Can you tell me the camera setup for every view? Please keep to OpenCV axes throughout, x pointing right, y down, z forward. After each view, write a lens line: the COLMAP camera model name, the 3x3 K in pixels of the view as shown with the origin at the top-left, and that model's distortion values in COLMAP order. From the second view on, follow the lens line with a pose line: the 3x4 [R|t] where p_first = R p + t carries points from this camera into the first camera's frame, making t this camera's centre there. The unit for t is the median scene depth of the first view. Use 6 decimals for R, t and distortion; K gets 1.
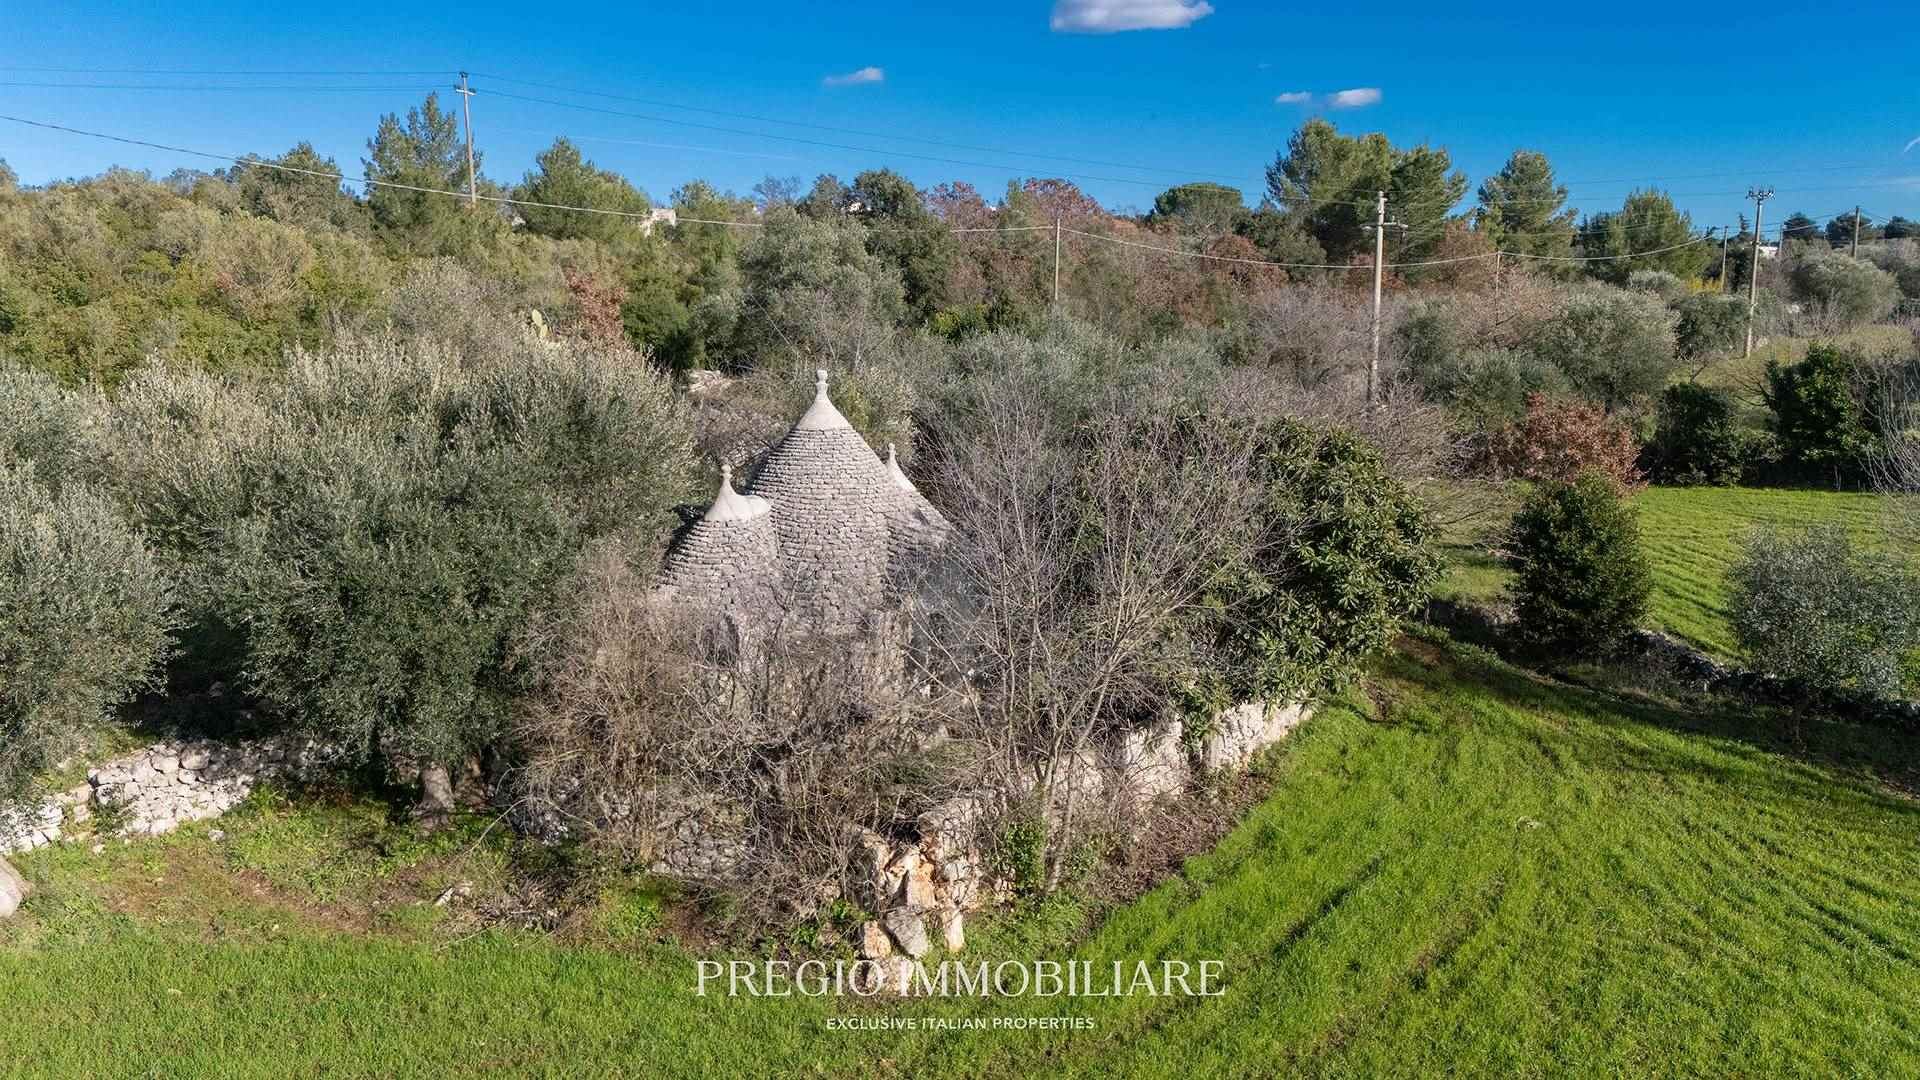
lens RADIAL K [[1406.0, 0, 962.4], [0, 1406.0, 530.9], [0, 0, 1]] dist [0.088407, -0.082132]
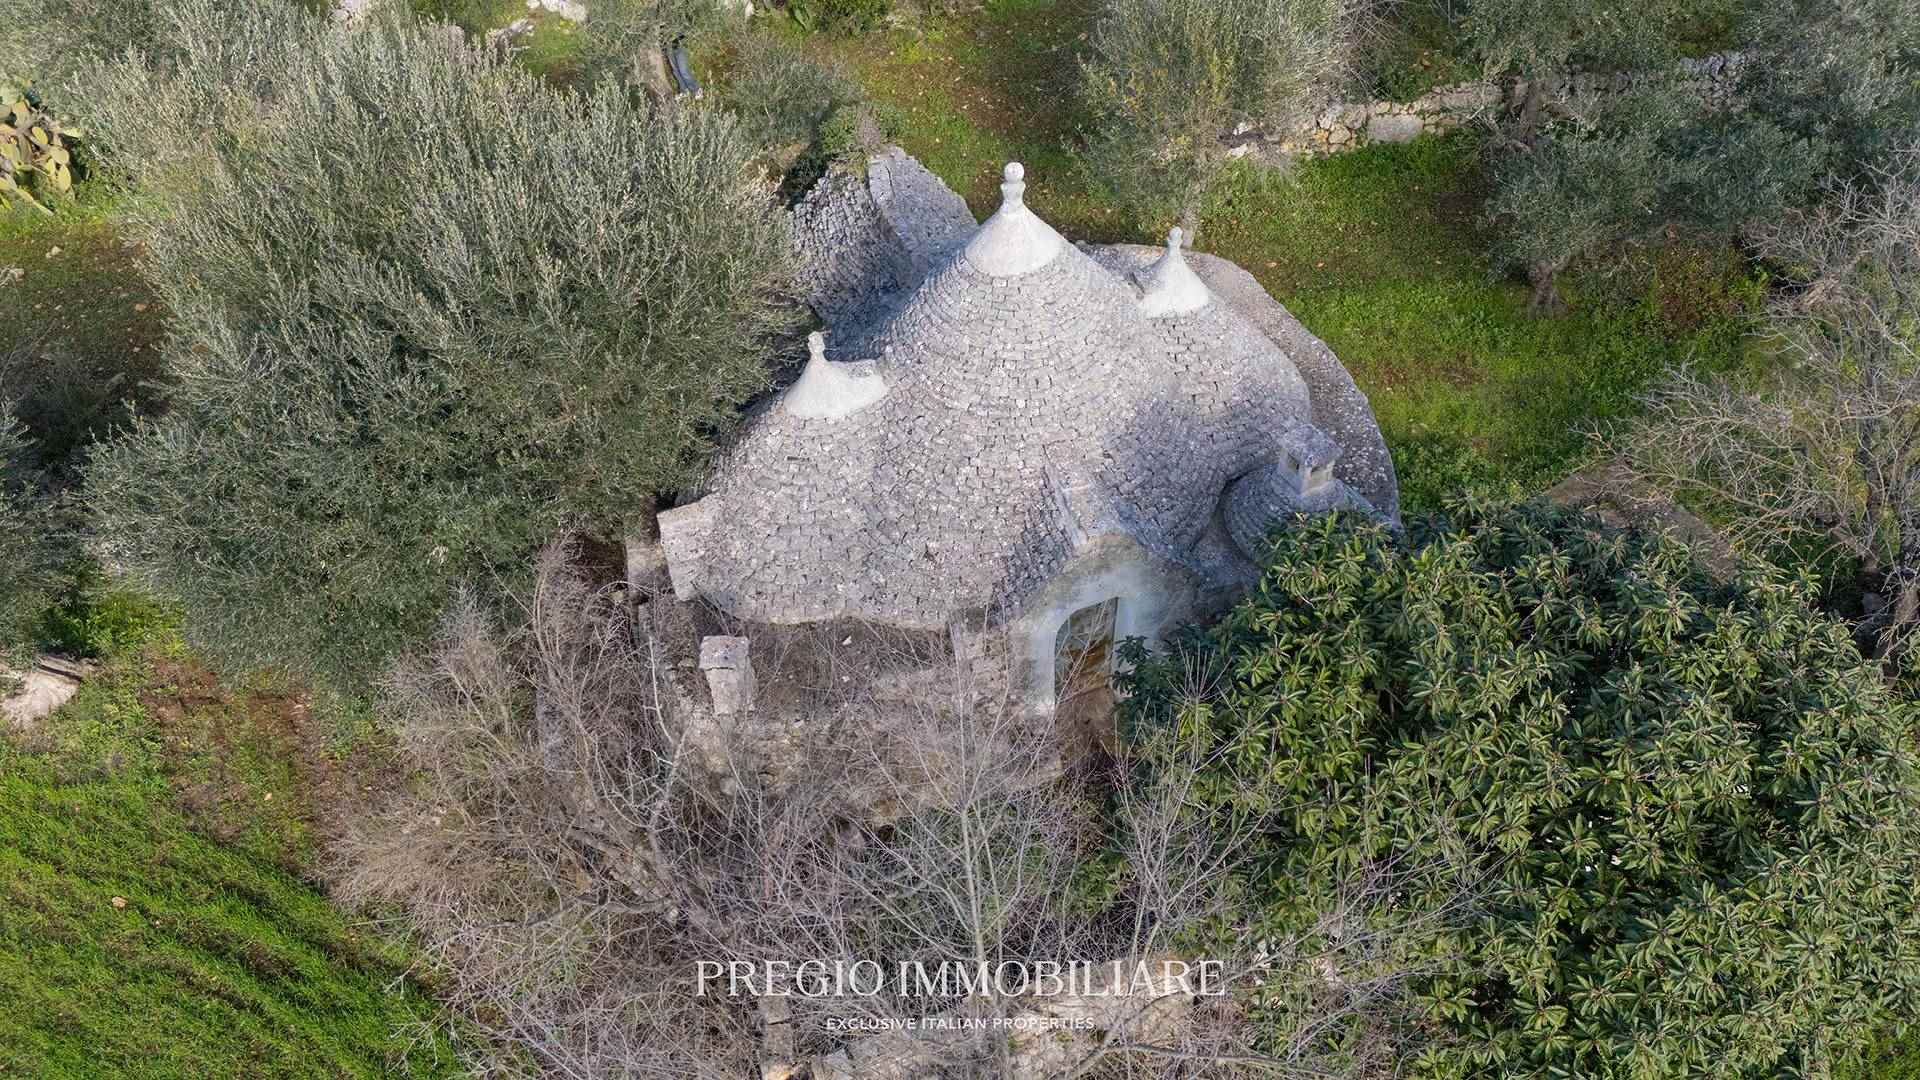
lens RADIAL K [[1407.6, 0, 962.8], [0, 1407.6, 529.7], [0, 0, 1]] dist [0.079155, -0.069190]
pose [[0.851973, 0.363184, -0.377147, 0.173831], [-0.051745, 0.775193, 0.629601, -0.395150], [0.521023, -0.516888, 0.679237, 0.540265]]
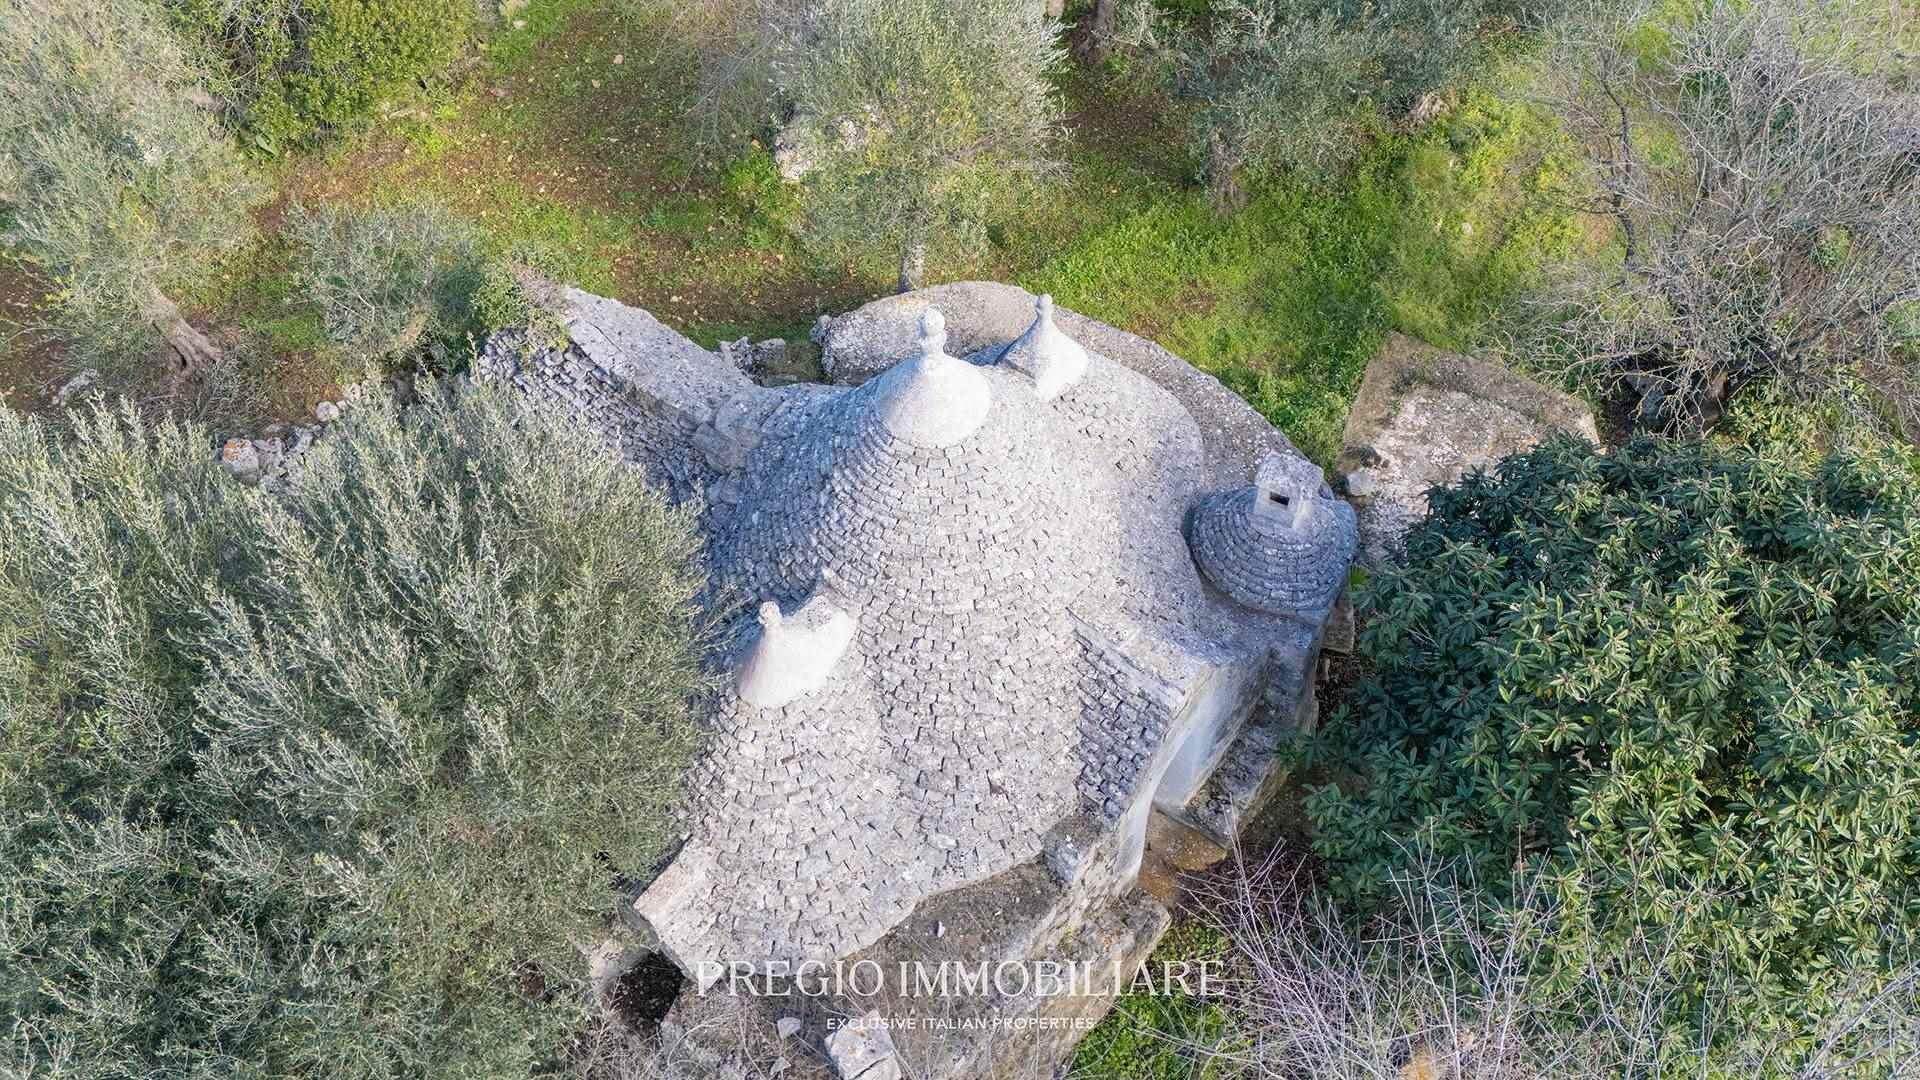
lens RADIAL K [[1407.6, 0, 962.8], [0, 1407.6, 529.7], [0, 0, 1]] dist [0.079155, -0.069190]
pose [[0.999639, -0.024407, 0.011250, -0.103131], [0.010167, 0.730928, 0.682379, -0.408524], [-0.024877, -0.682018, 0.730912, 0.649908]]
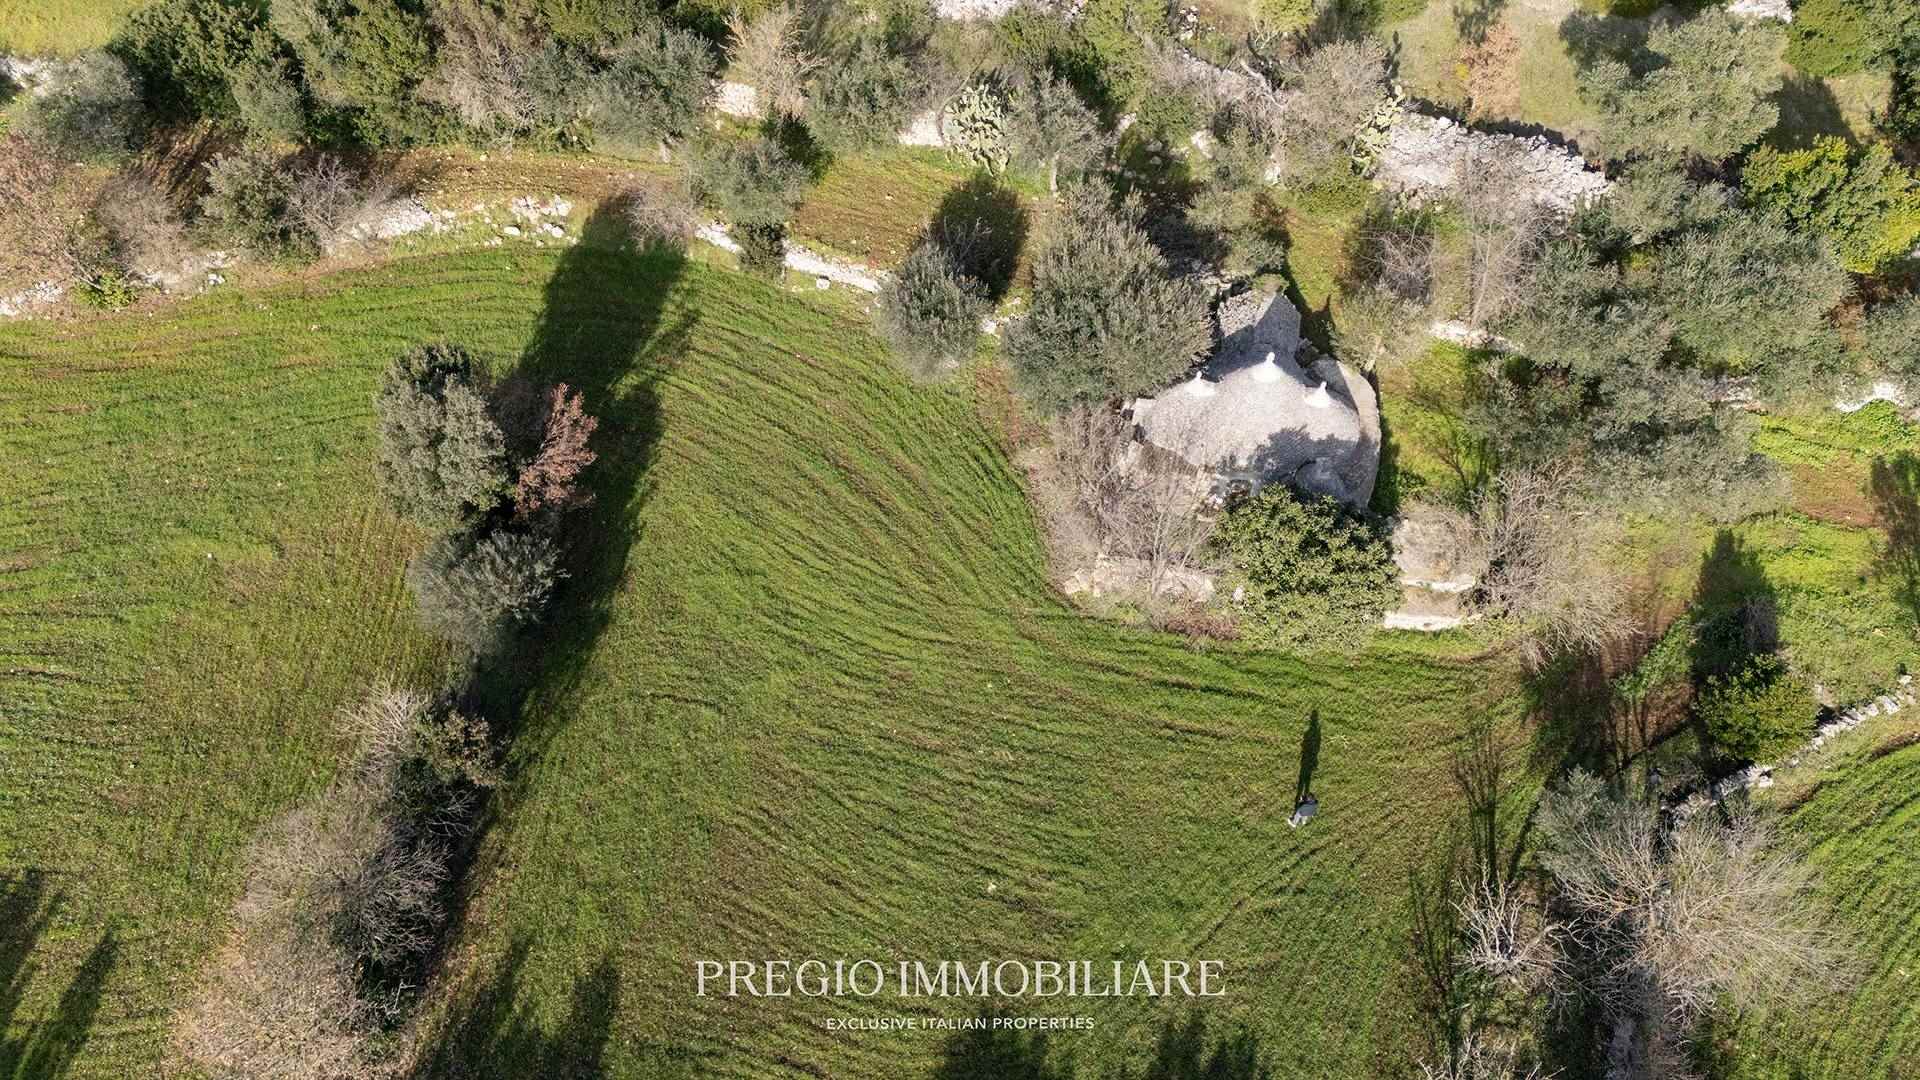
lens RADIAL K [[1407.6, 0, 962.8], [0, 1407.6, 529.7], [0, 0, 1]] dist [0.079155, -0.069190]
pose [[0.466727, 0.749020, -0.470250, 0.887971], [-0.118681, 0.579951, 0.805960, -1.645364], [0.876402, -0.320354, 0.359573, -0.203703]]
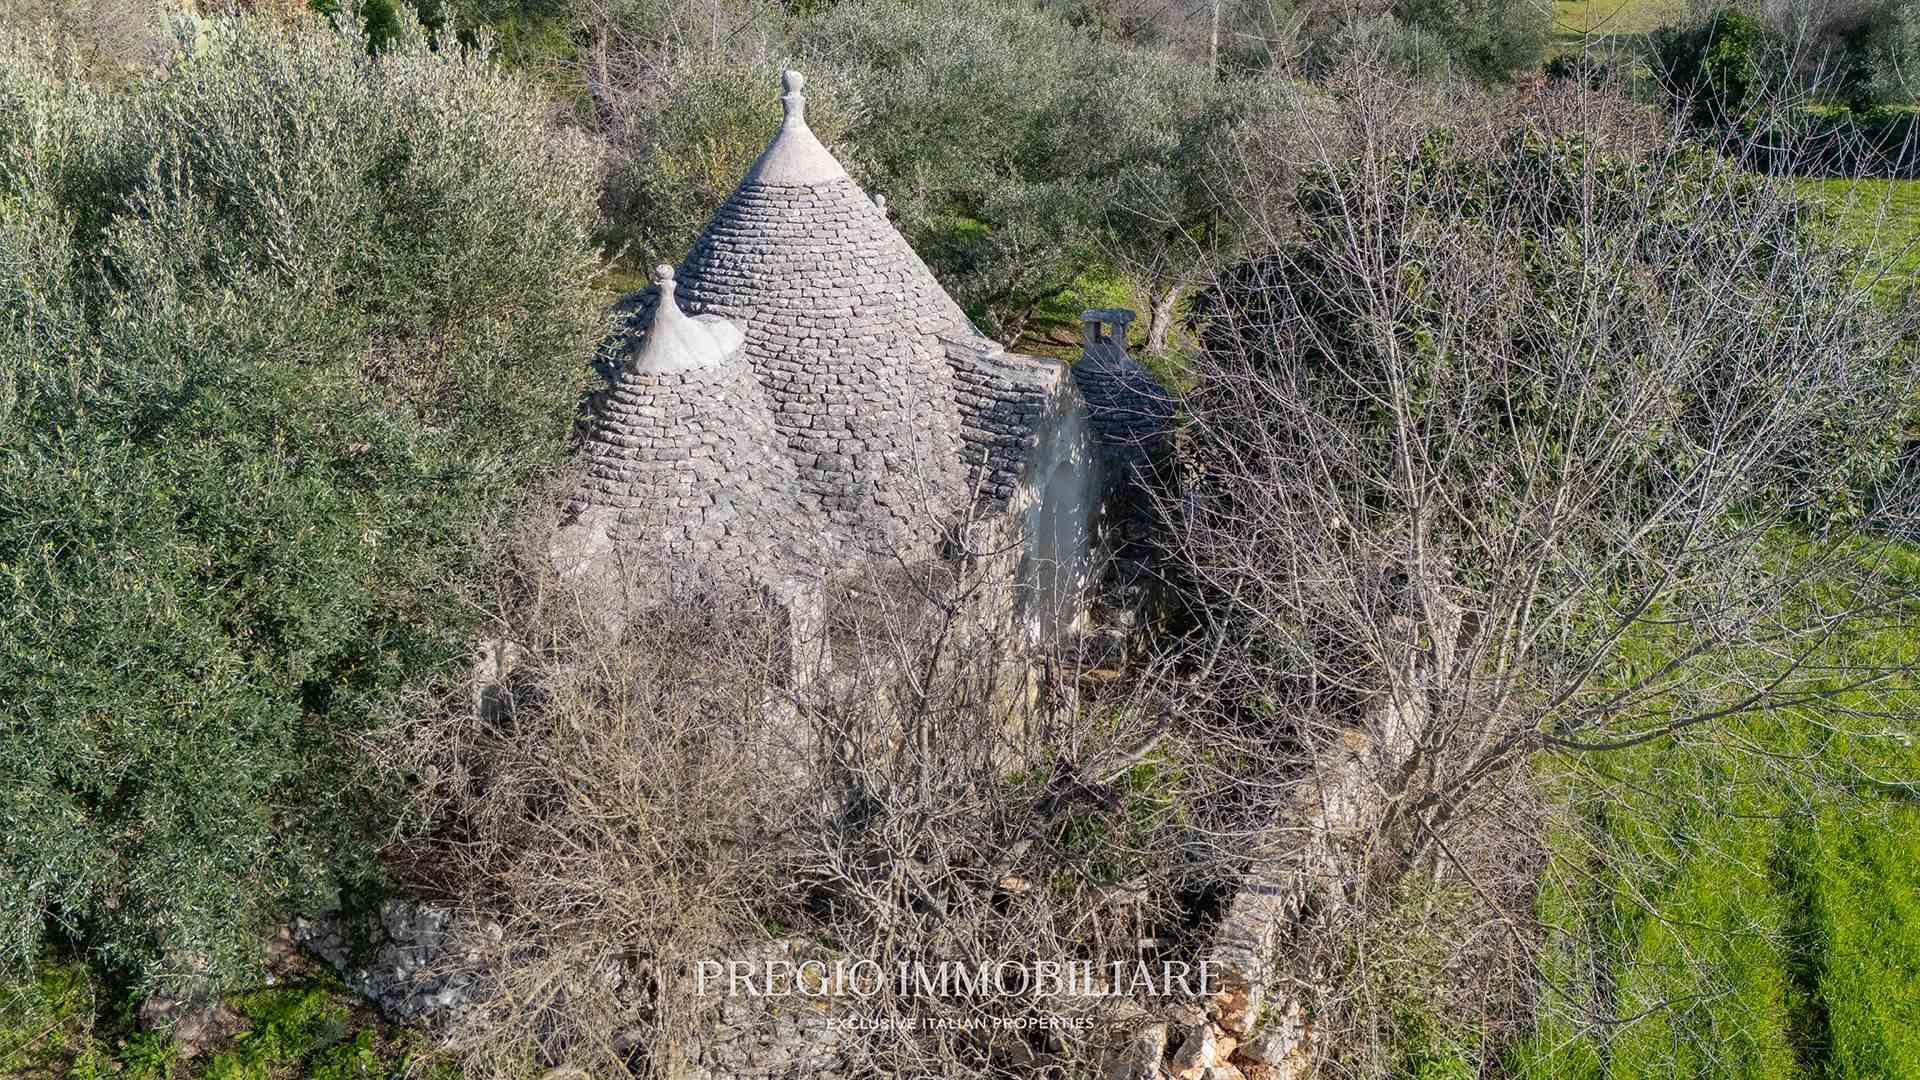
lens RADIAL K [[1407.6, 0, 962.8], [0, 1407.6, 529.7], [0, 0, 1]] dist [0.079155, -0.069190]
pose [[0.975637, -0.083260, 0.202977, -0.174577], [0.037693, 0.975046, 0.218782, -0.062180], [-0.216128, -0.205801, 0.954429, 0.436792]]
